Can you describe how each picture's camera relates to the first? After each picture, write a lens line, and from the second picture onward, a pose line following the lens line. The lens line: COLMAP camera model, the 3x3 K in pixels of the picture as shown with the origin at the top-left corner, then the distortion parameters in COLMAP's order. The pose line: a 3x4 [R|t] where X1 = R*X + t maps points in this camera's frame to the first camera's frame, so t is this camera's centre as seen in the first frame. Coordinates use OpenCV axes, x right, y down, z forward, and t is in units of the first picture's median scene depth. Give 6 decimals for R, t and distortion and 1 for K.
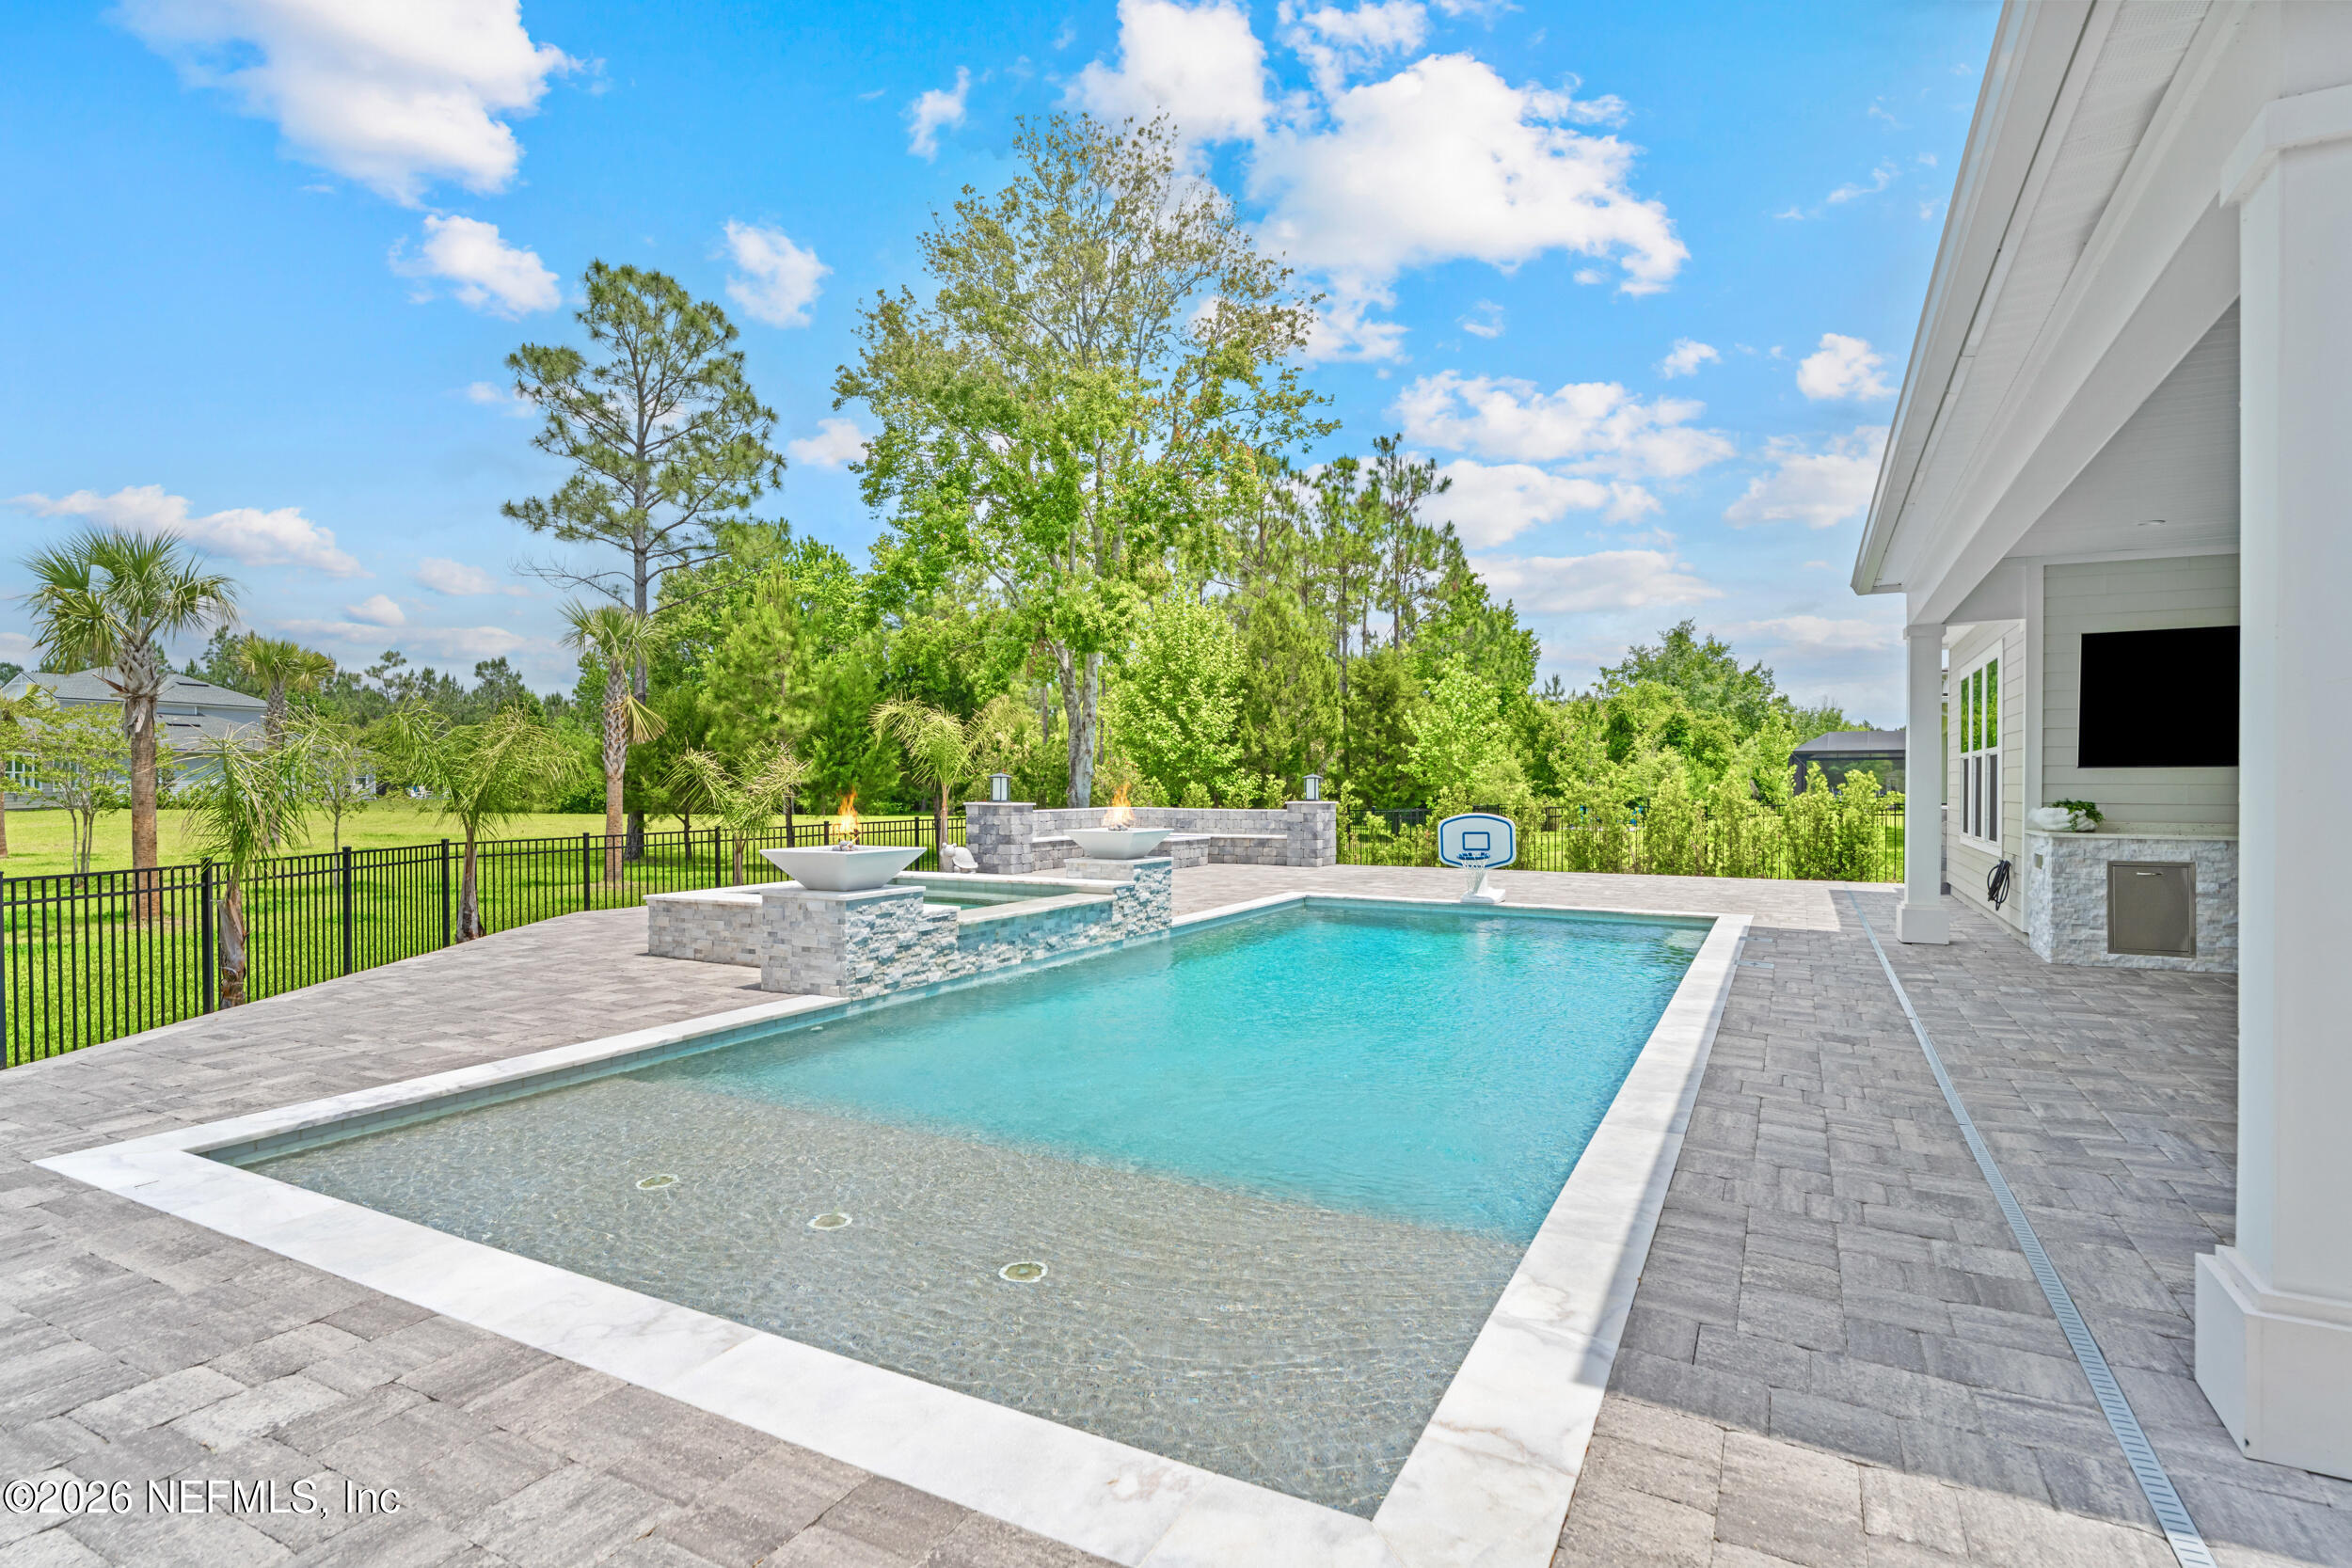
lens RADIAL K [[1197.3, 0, 1141.8], [0, 1197.3, 787.8], [0, 0, 1]] dist [-0.003496, 0.000095]
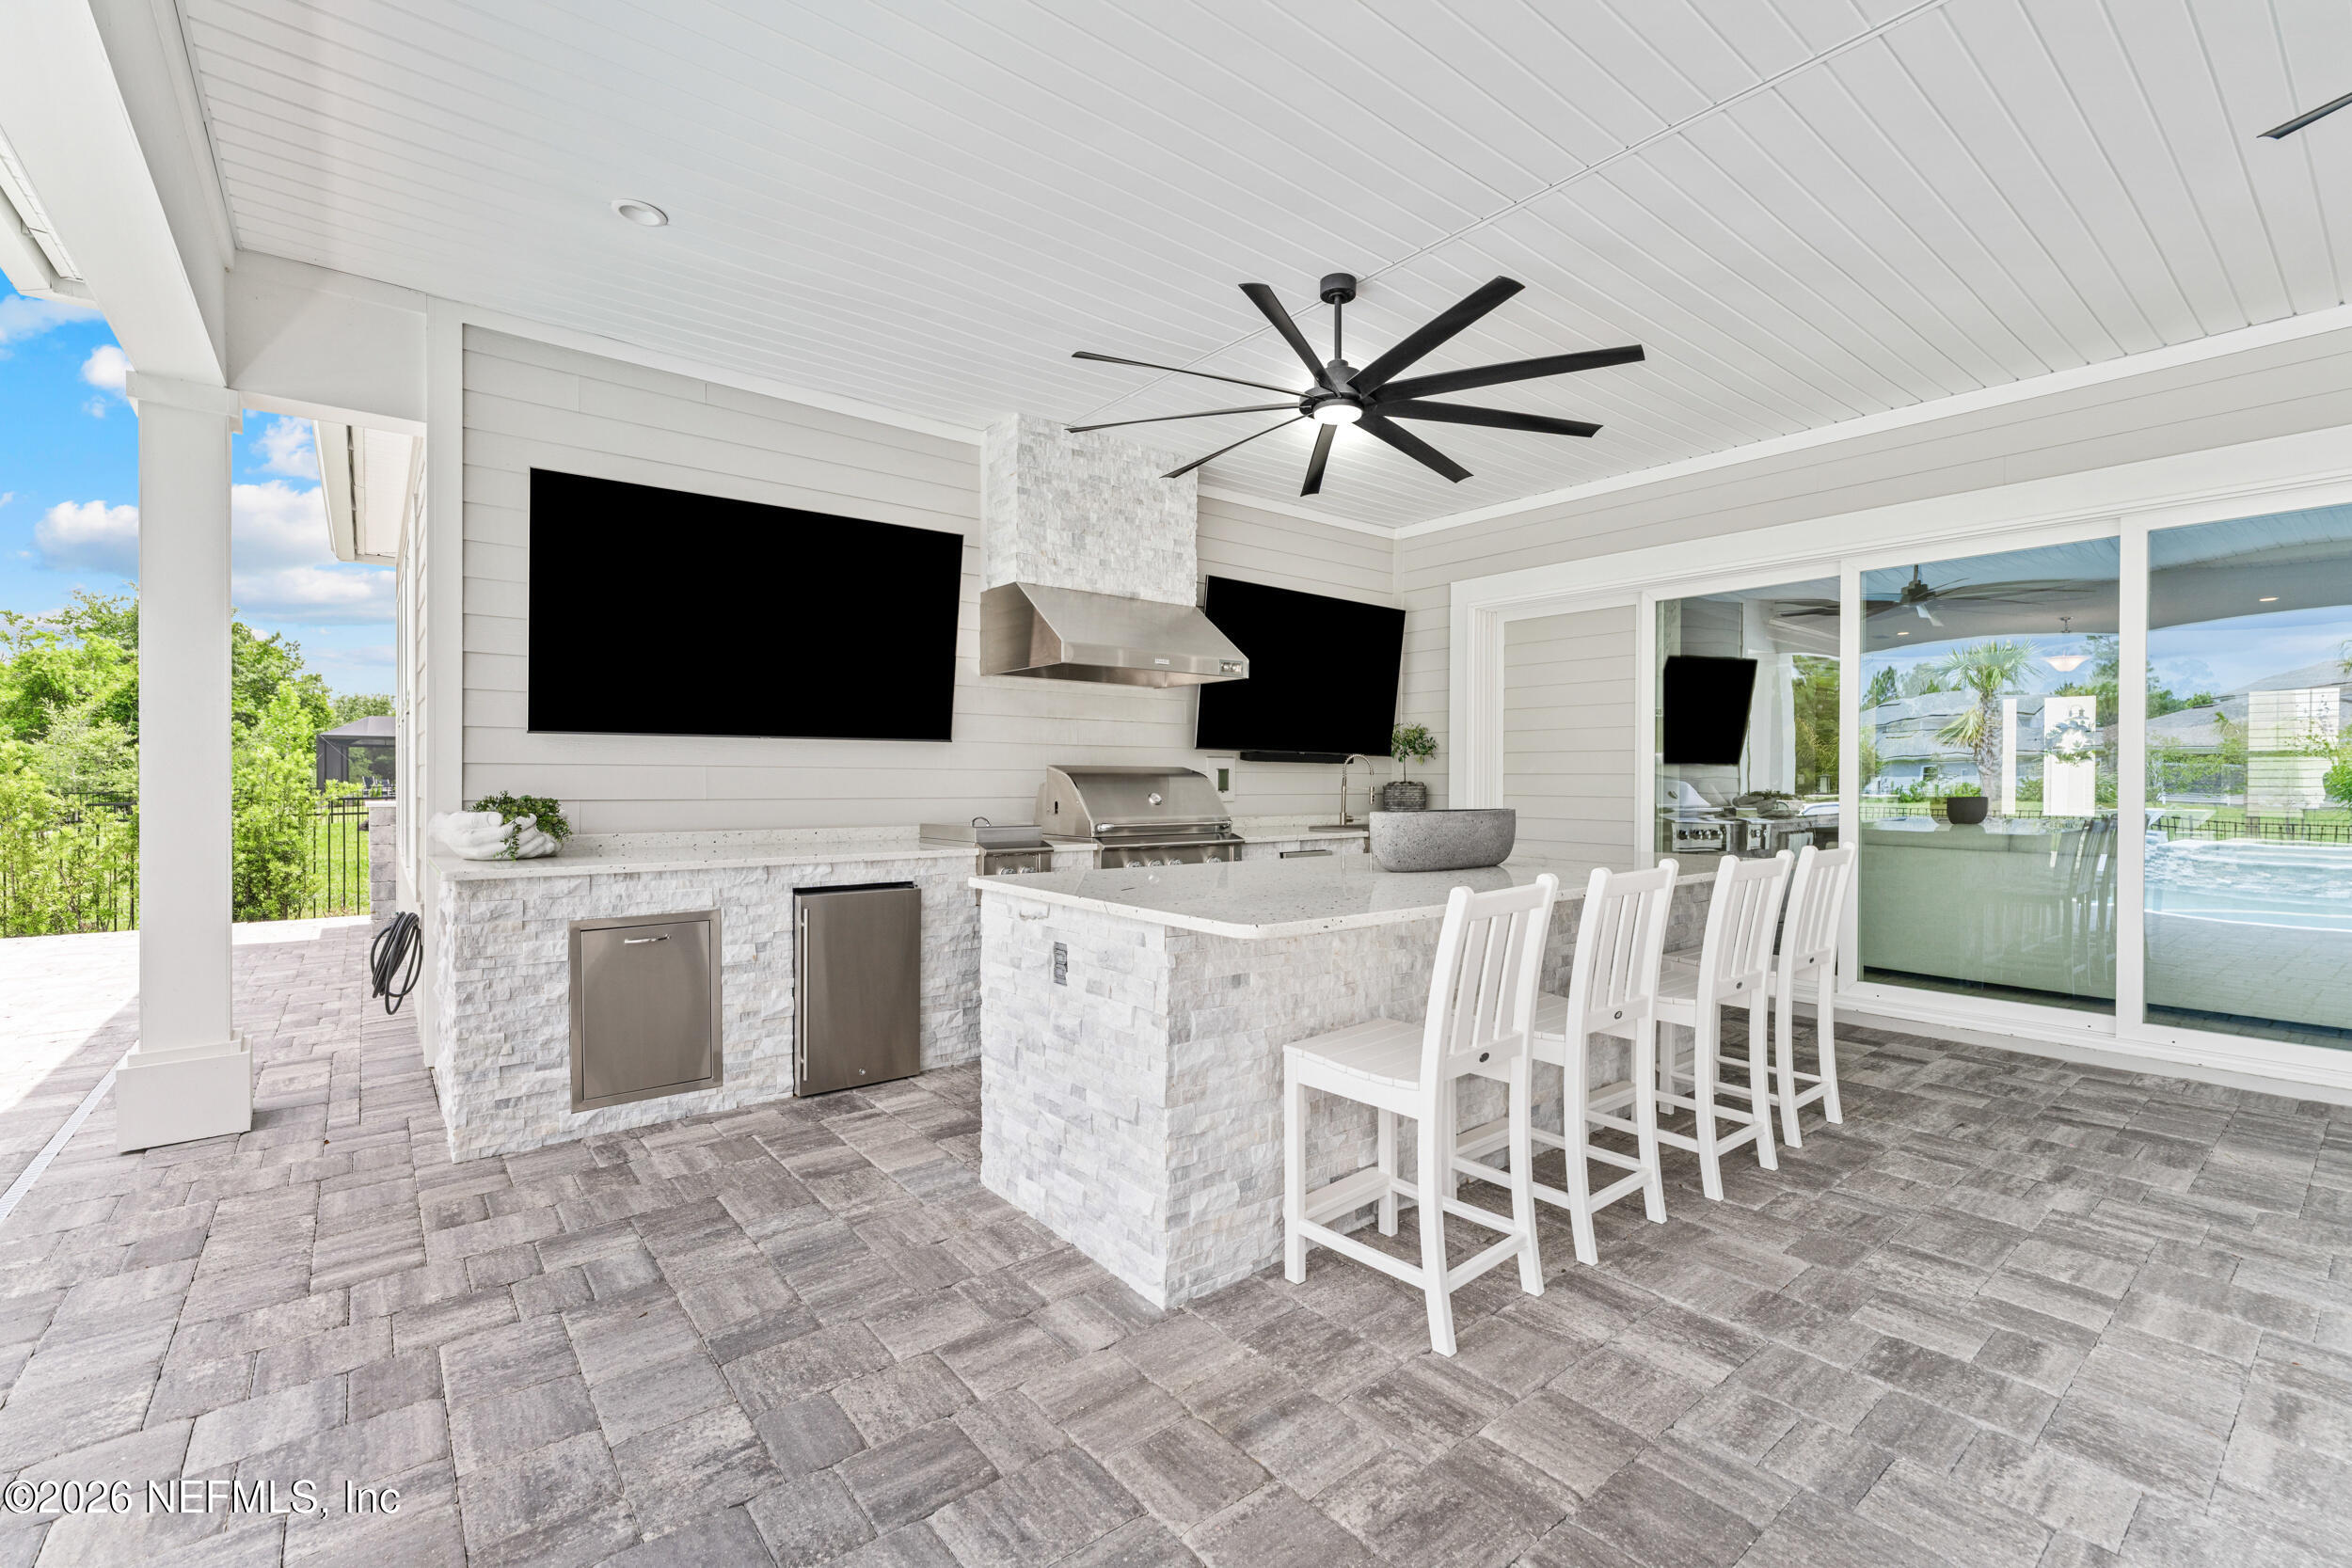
lens RADIAL K [[1013.6, 0, 1191.2], [0, 1013.6, 786.8], [0, 0, 1]] dist [0.000186, -0.000113]
pose [[0.384796, -0.008147, 0.922966, 0.522548], [-0.000194, 0.999960, 0.008907, 0.003025], [-0.923001, -0.003607, 0.384780, 0.605552]]
